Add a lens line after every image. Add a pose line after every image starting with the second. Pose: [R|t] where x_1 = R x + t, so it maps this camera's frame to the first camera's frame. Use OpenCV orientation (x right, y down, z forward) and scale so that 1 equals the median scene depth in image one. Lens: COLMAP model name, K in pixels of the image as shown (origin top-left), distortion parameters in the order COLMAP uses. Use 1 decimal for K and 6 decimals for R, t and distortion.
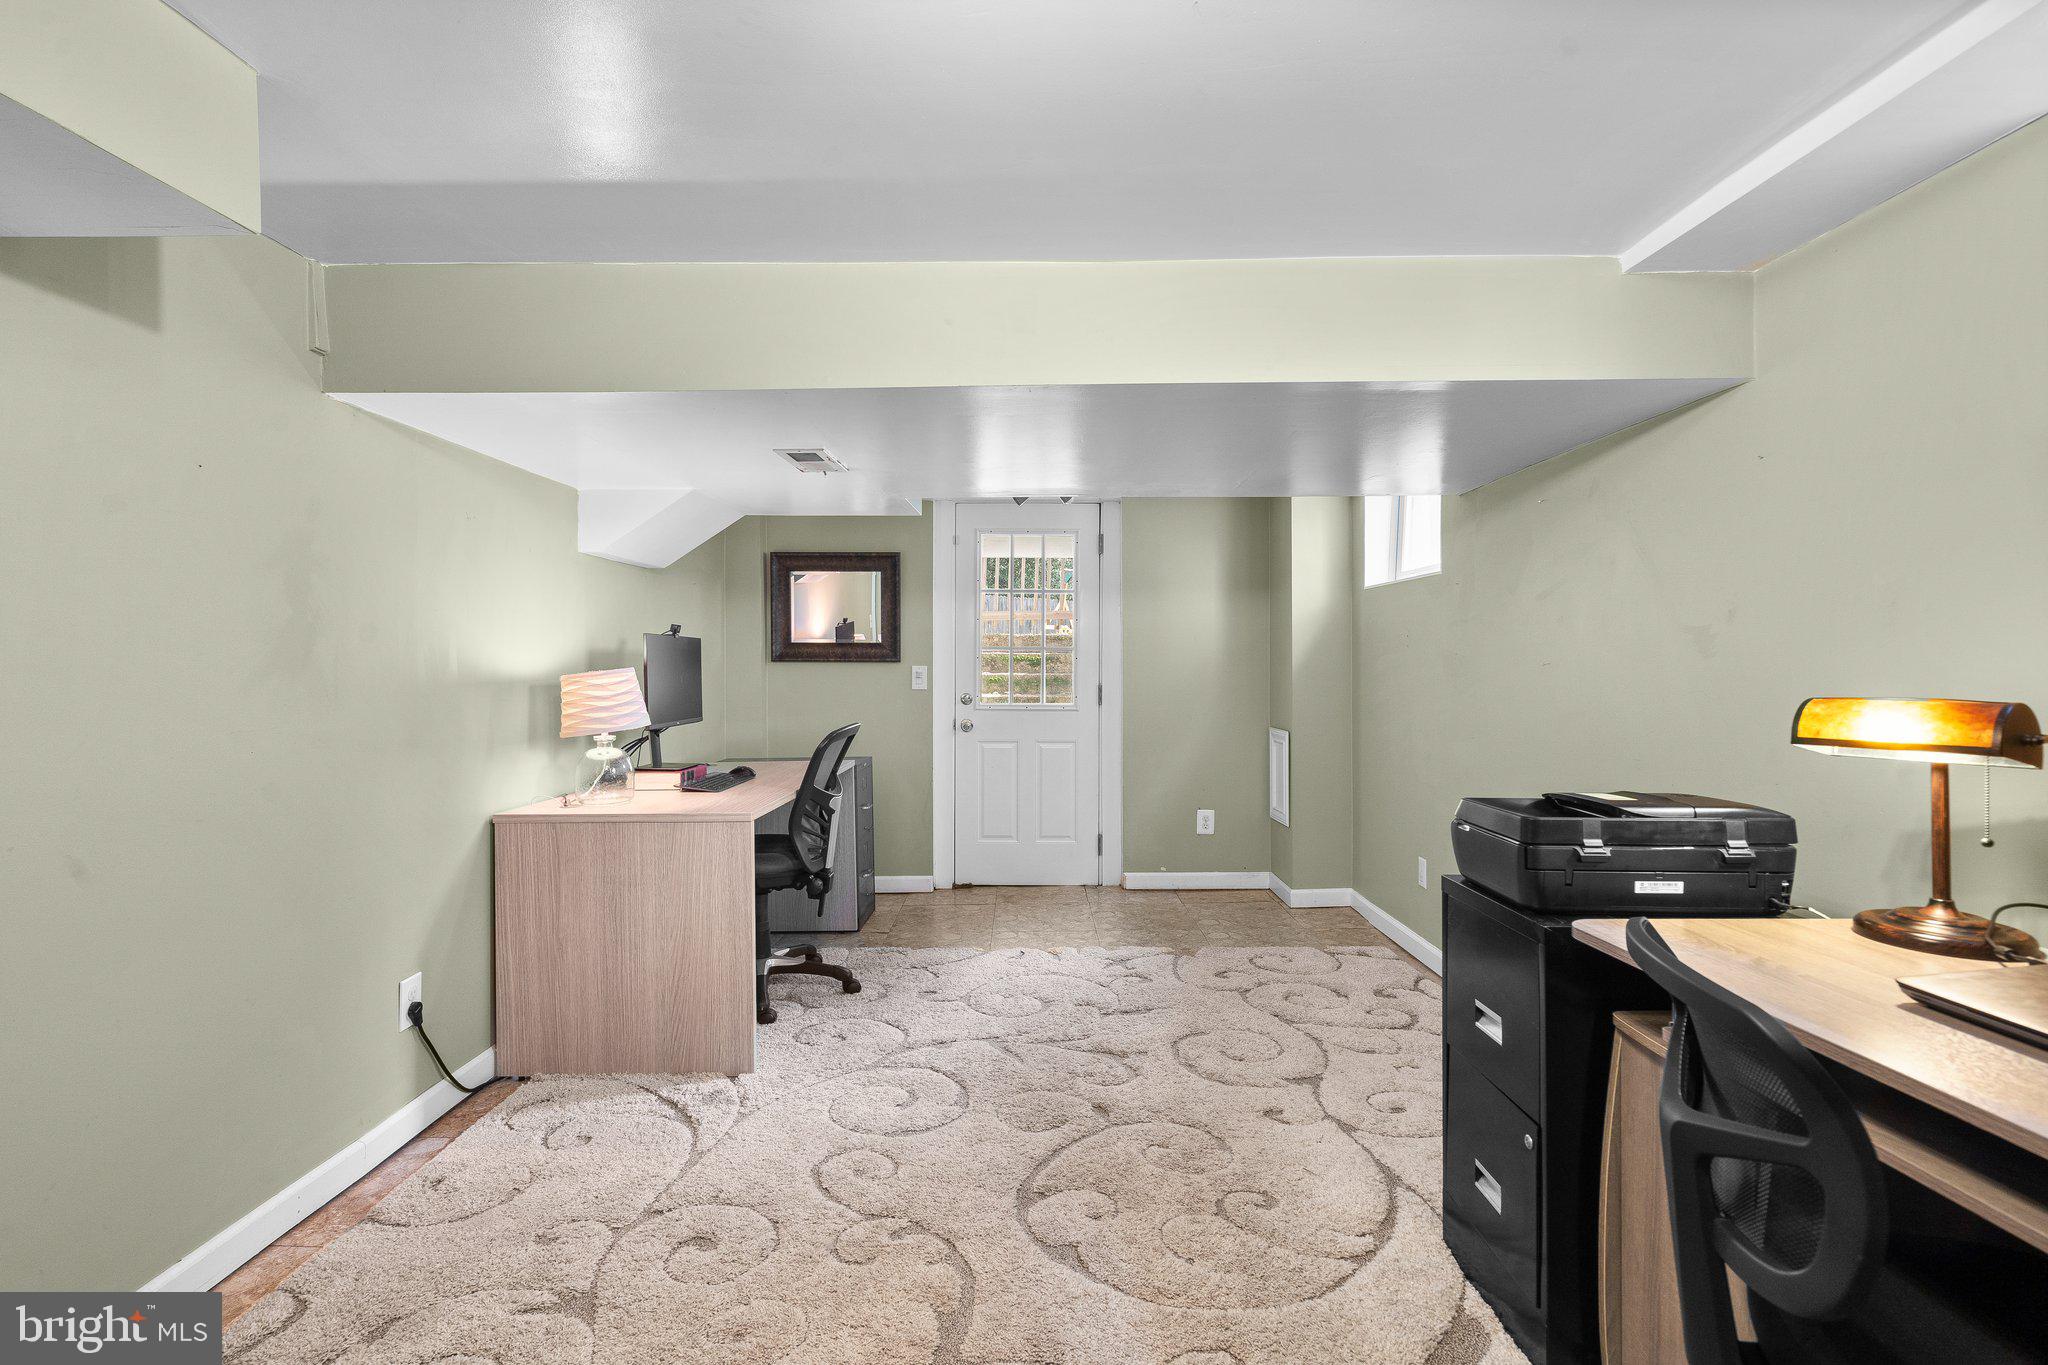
lens RADIAL K [[952.4, 0, 1025.1], [0, 952.4, 670.6], [0, 0, 1]] dist [-0.009083, 0.000509]
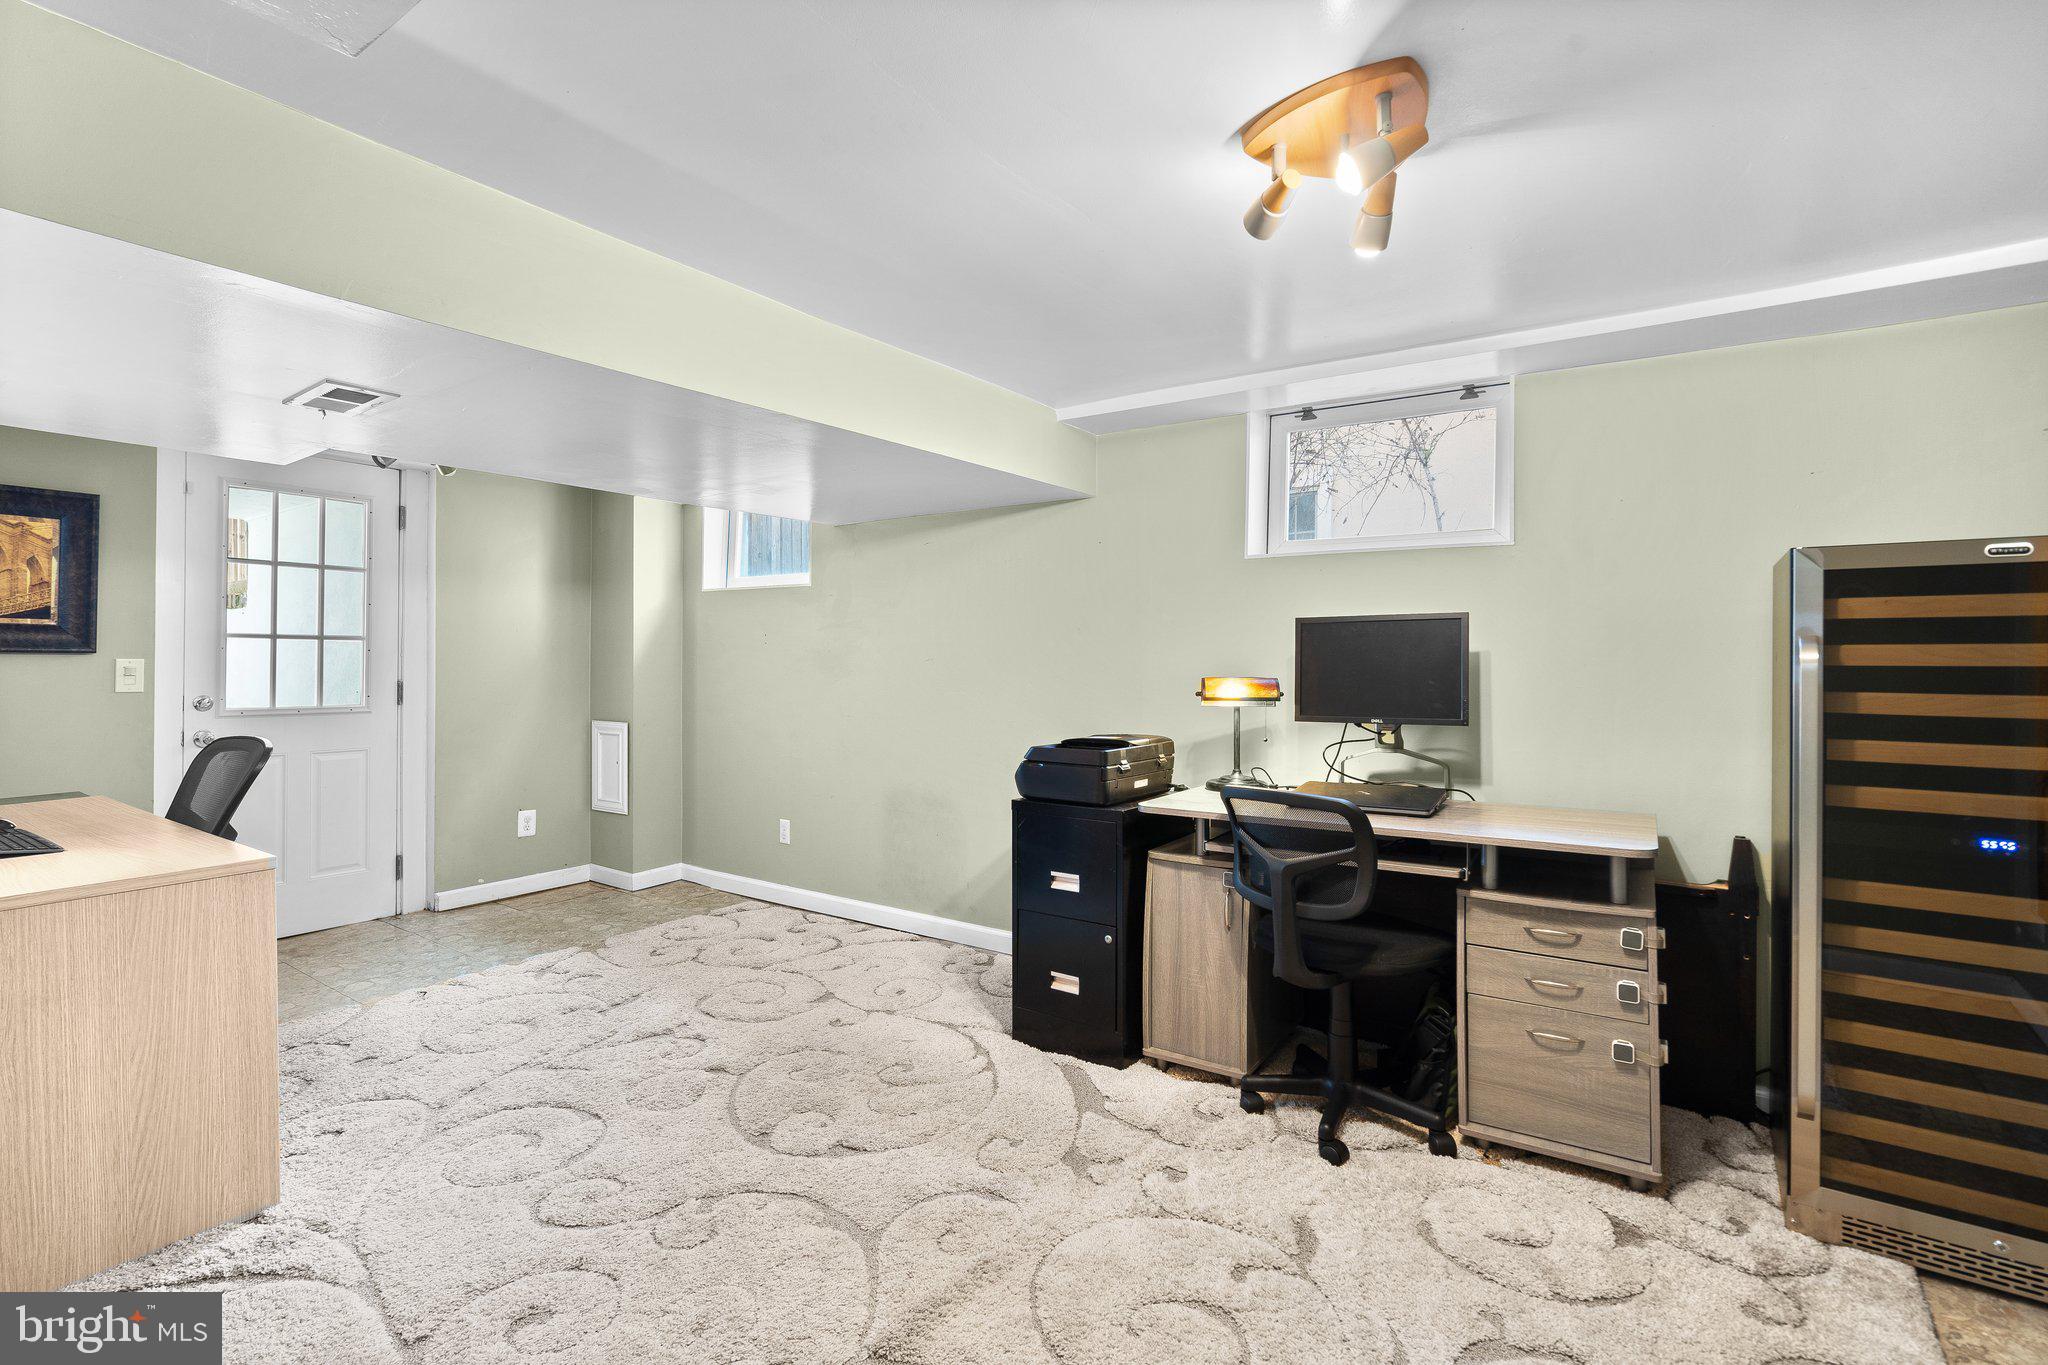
lens RADIAL K [[967.2, 0, 1018.6], [0, 967.2, 665.5], [0, 0, 1]] dist [-0.004793, 0.000455]
pose [[0.559129, -0.003849, 0.829071, -0.485849], [0.001276, 0.999992, 0.003783, -0.002588], [-0.829079, -0.001057, 0.559130, 0.075042]]
